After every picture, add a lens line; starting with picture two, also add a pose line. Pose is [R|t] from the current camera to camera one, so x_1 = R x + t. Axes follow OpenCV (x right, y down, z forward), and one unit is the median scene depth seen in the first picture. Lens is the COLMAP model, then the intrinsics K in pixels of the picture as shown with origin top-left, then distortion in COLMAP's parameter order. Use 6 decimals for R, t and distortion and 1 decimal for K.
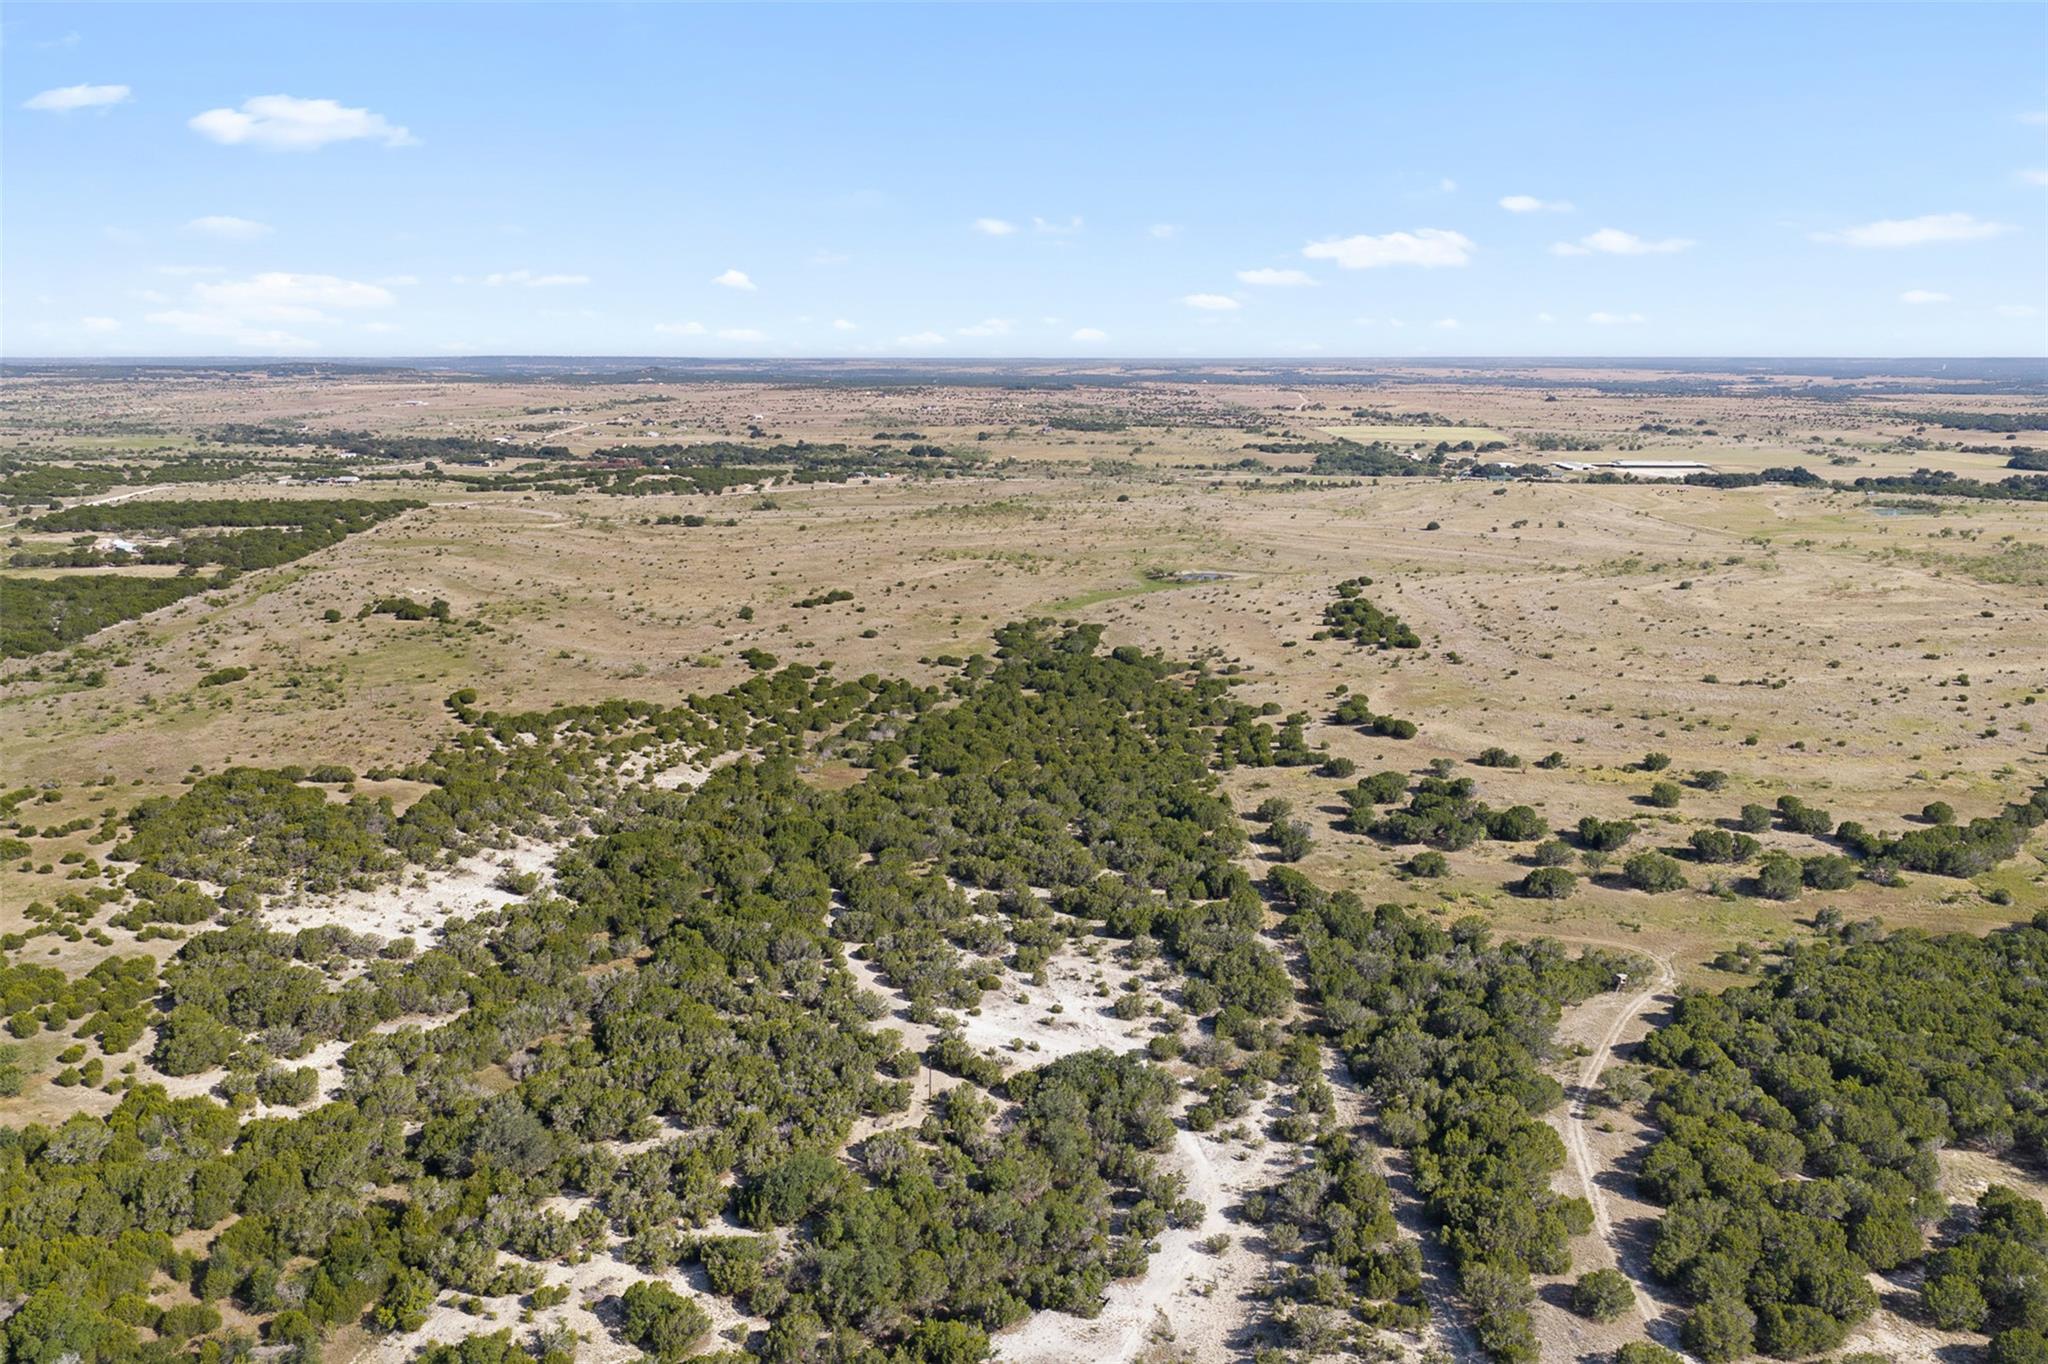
lens RADIAL K [[1648.0, 0, 1024.0], [0, 1648.0, 682.0], [0, 0, 1]] dist [0.012229, -0.011594]
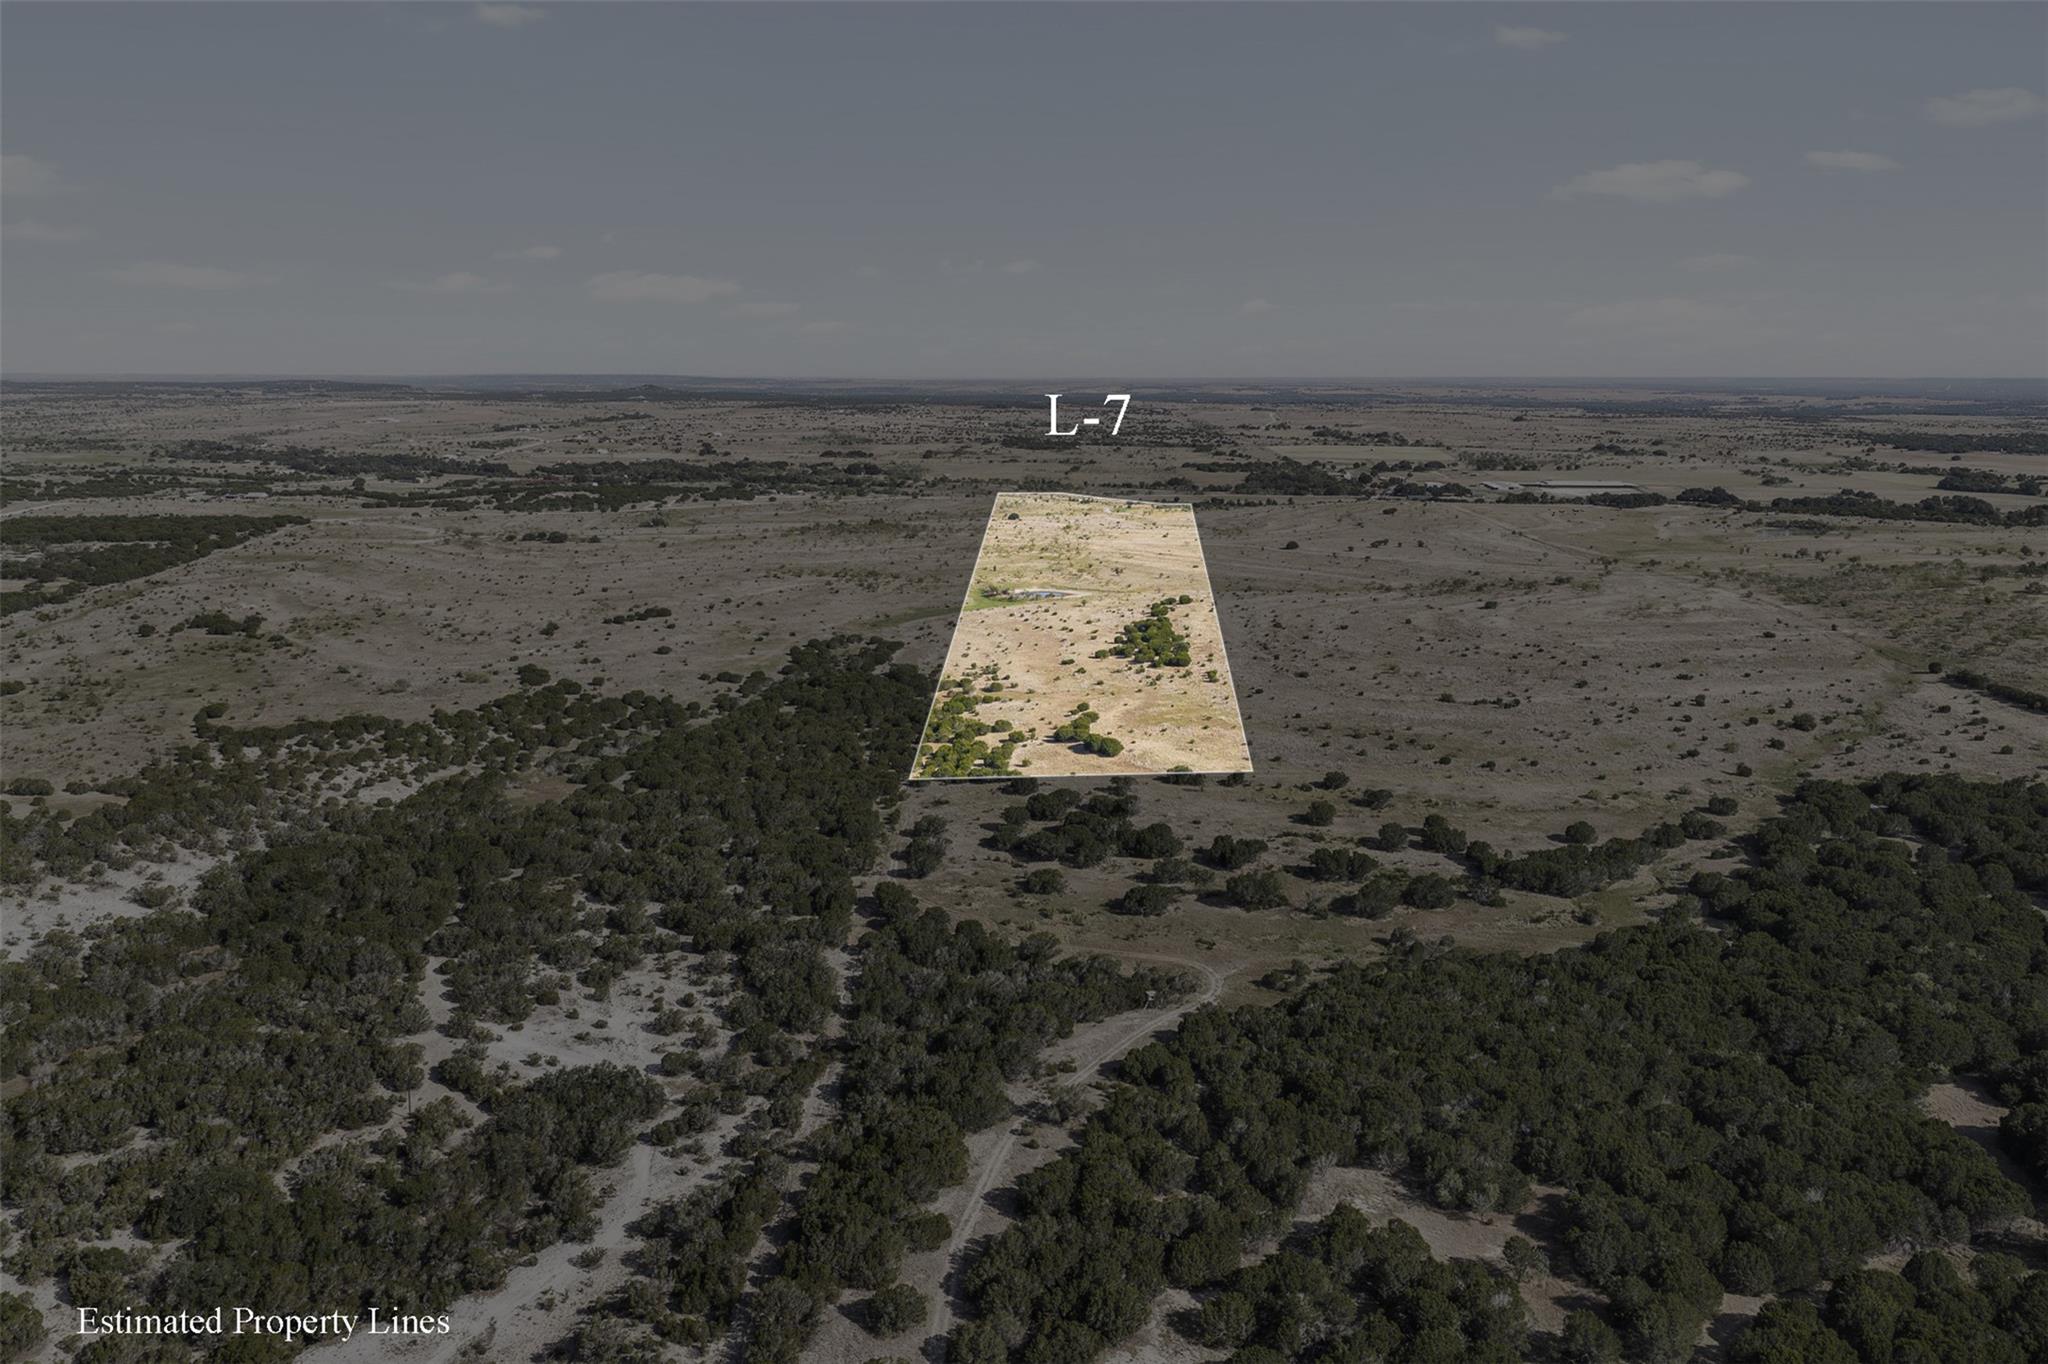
lens RADIAL K [[1648.0, 0, 1024.0], [0, 1648.0, 682.0], [0, 0, 1]] dist [0.012229, -0.011594]
pose [[0.999953, 0.003893, -0.008832, 0.147440], [-0.003989, 0.999933, -0.010873, 0.000218], [0.008789, 0.010908, 0.999902, -0.001700]]
